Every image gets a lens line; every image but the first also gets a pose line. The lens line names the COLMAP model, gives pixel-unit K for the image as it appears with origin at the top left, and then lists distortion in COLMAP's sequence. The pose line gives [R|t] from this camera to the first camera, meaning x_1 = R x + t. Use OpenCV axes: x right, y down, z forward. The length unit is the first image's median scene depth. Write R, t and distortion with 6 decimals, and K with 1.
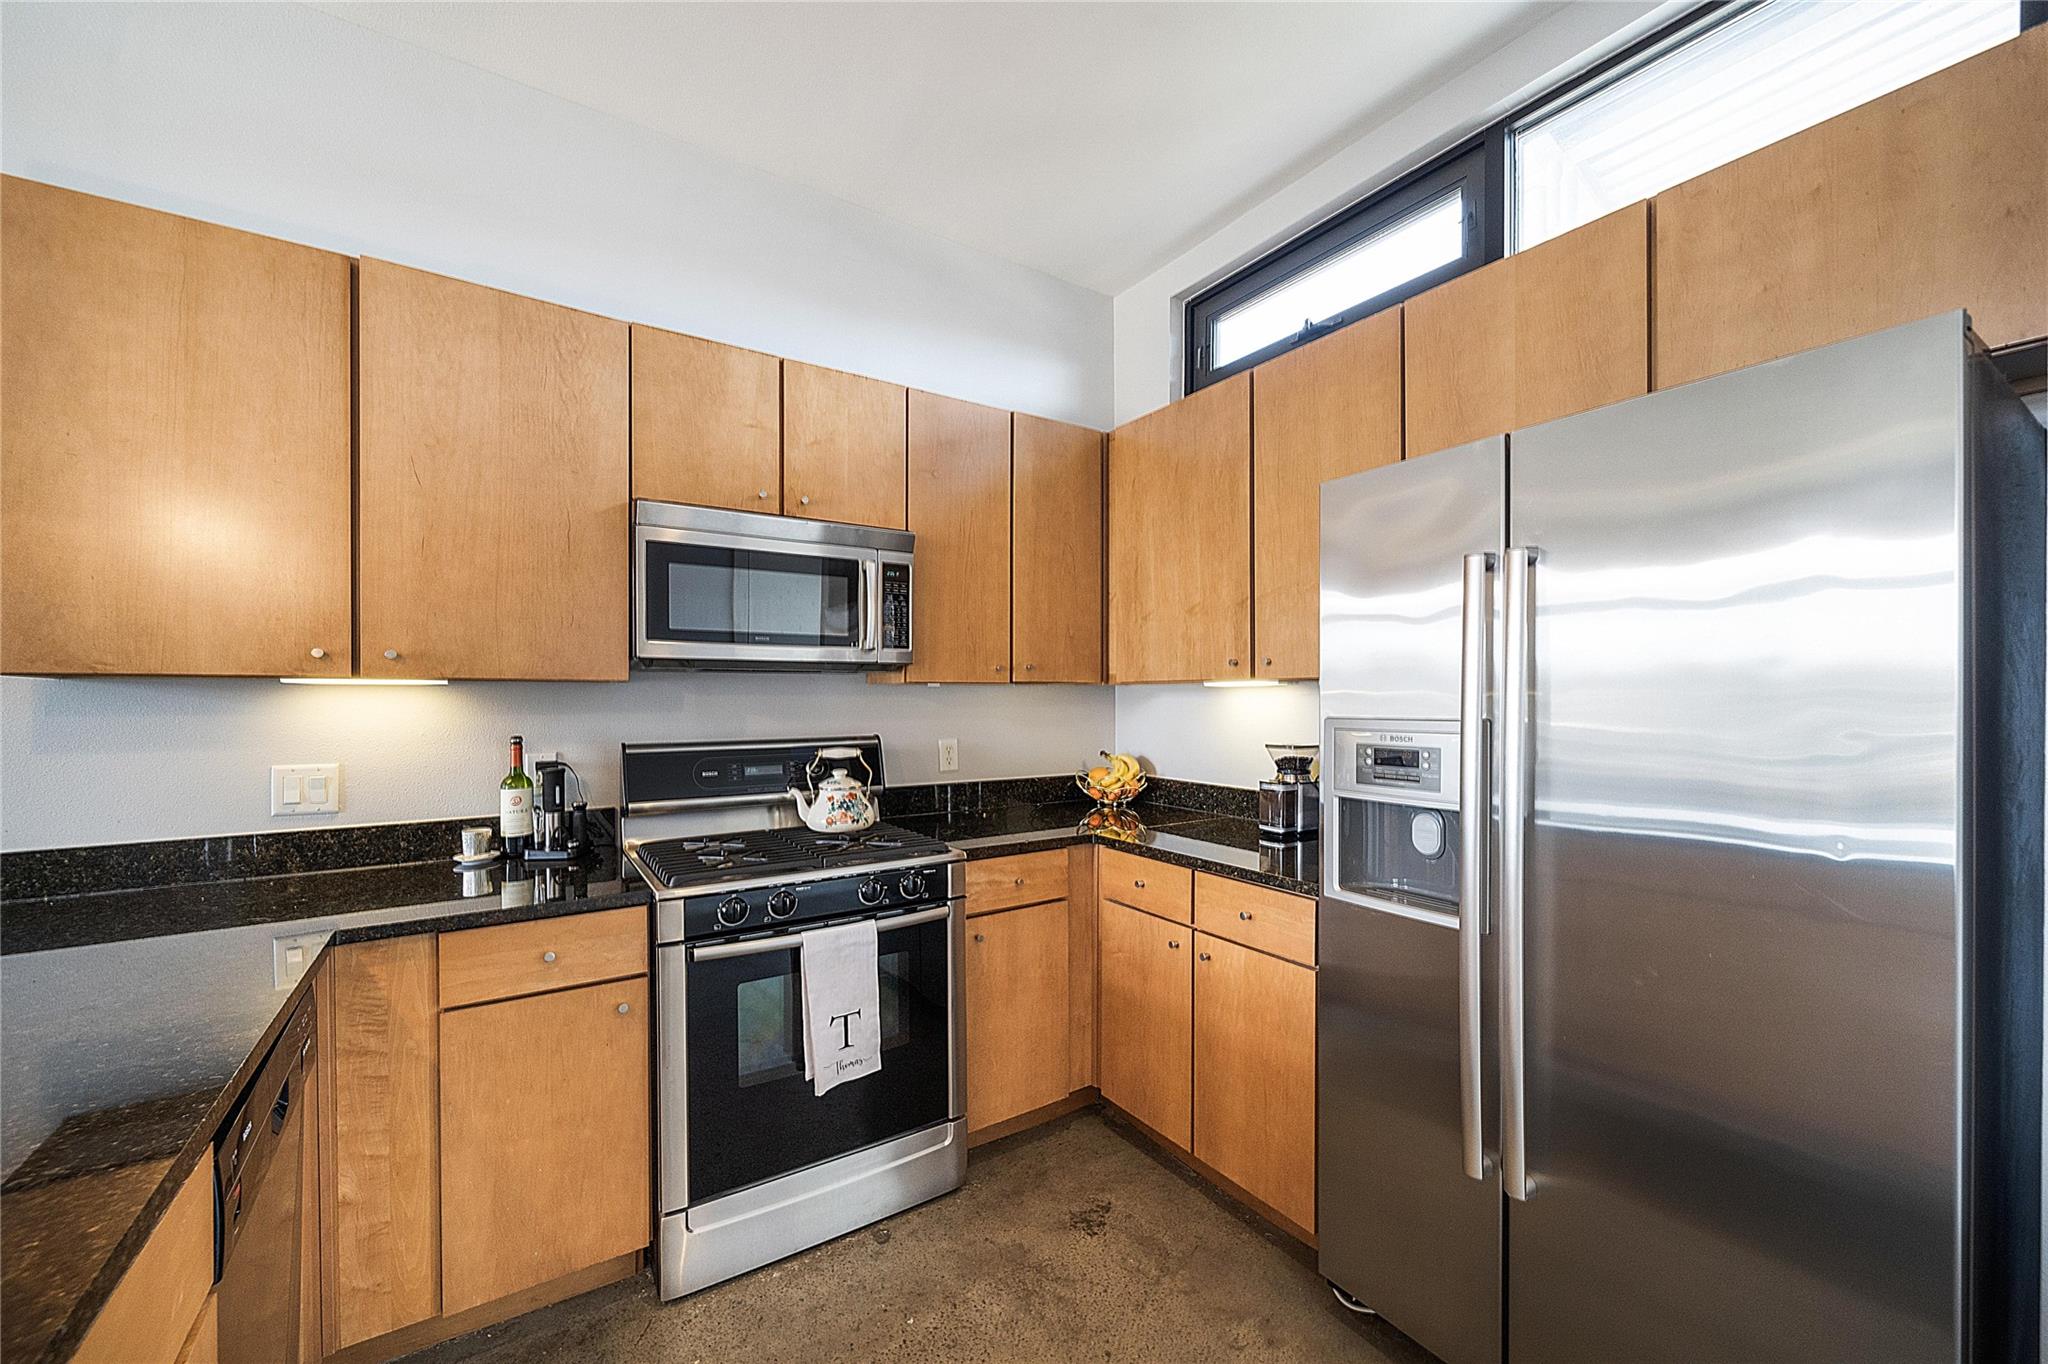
lens RADIAL K [[787.7, 0, 1023.4], [0, 787.7, 704.7], [0, 0, 1]] dist [-0.006175, 0.000659]
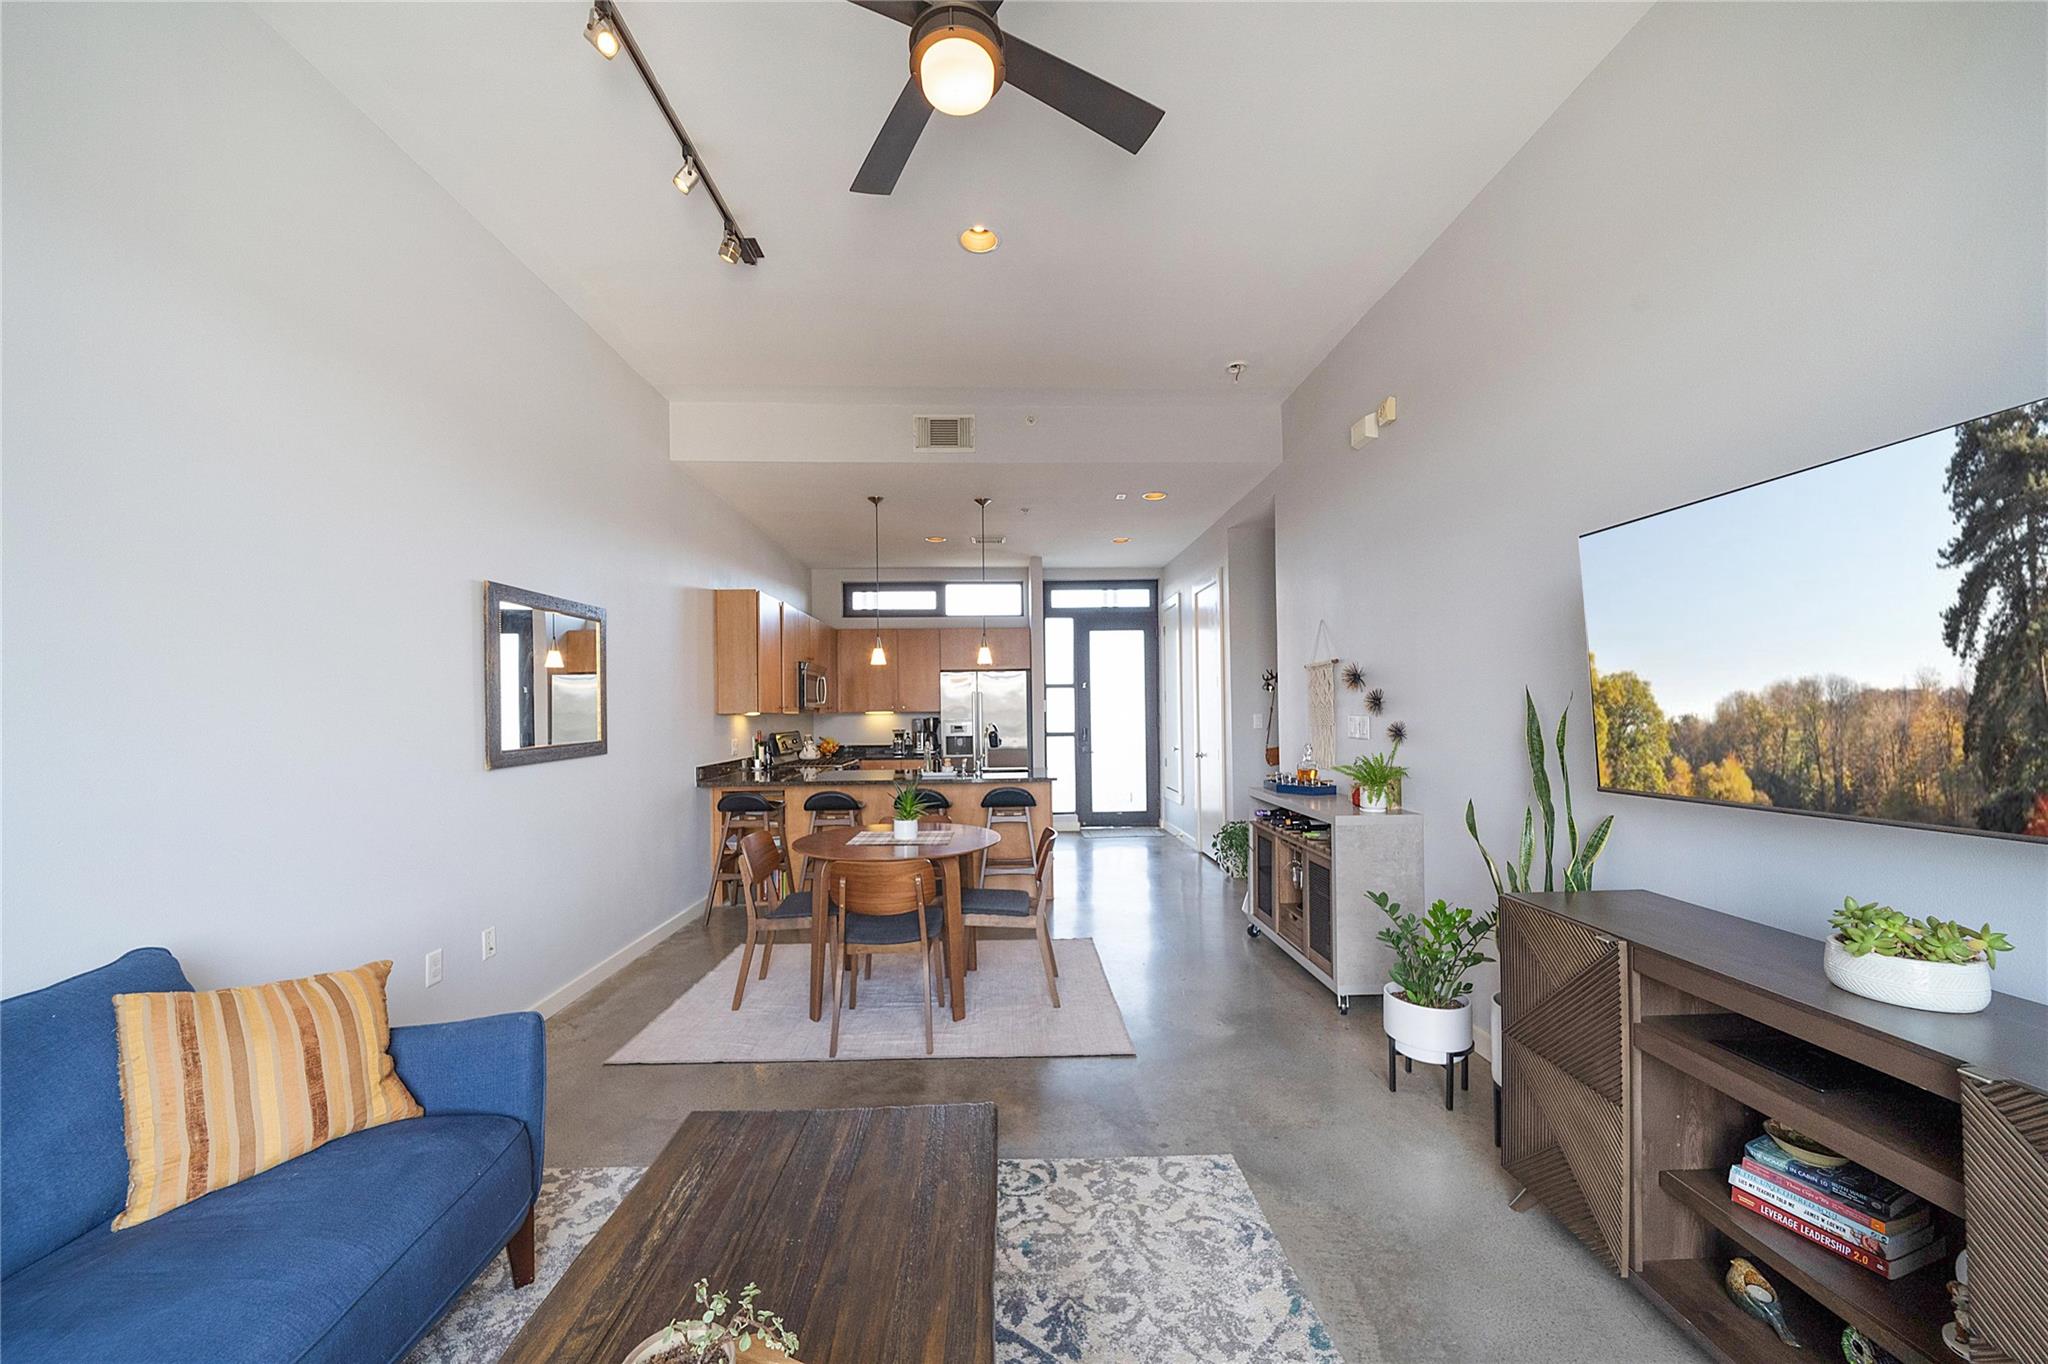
lens RADIAL K [[744.1, 0, 1020.0], [0, 744.1, 704.2], [0, 0, 1]] dist [-0.008782, 0.000294]
pose [[0.526638, 0.007030, 0.850060, -2.721860], [0.019751, 0.999595, -0.020504, 0.014915], [-0.849860, 0.027588, 0.526286, -1.533069]]
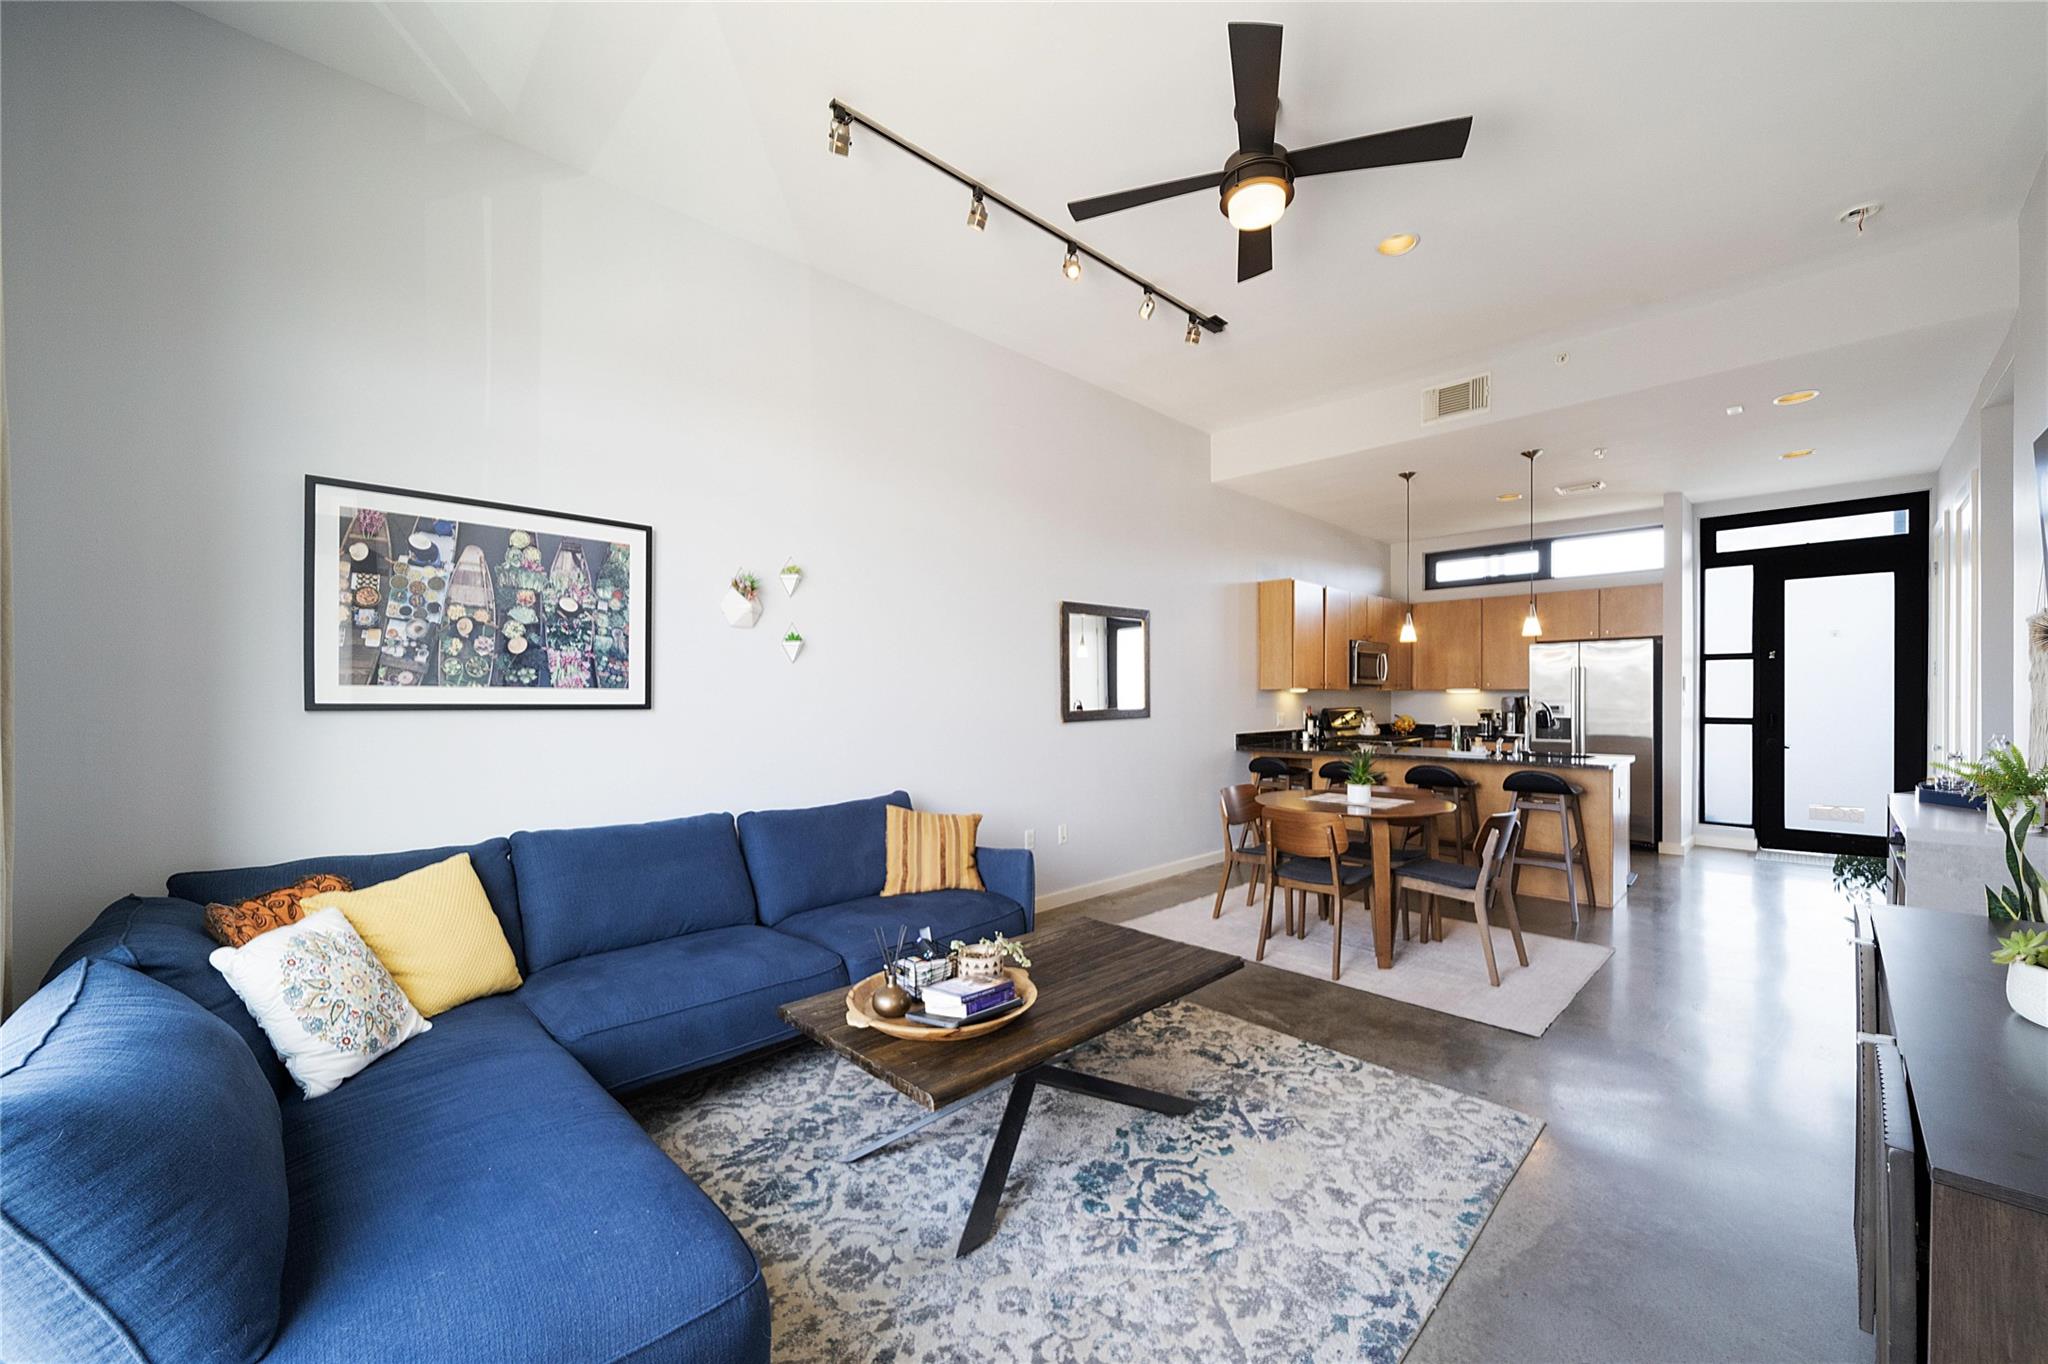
lens RADIAL K [[787.7, 0, 1024.7], [0, 787.7, 705.3], [0, 0, 1]] dist [-0.006175, 0.000659]
pose [[0.981478, 0.000235, 0.191575, -2.608085], [0.000191, 0.999998, -0.002201, 0.044613], [-0.191575, 0.002197, 0.981476, -2.226419]]
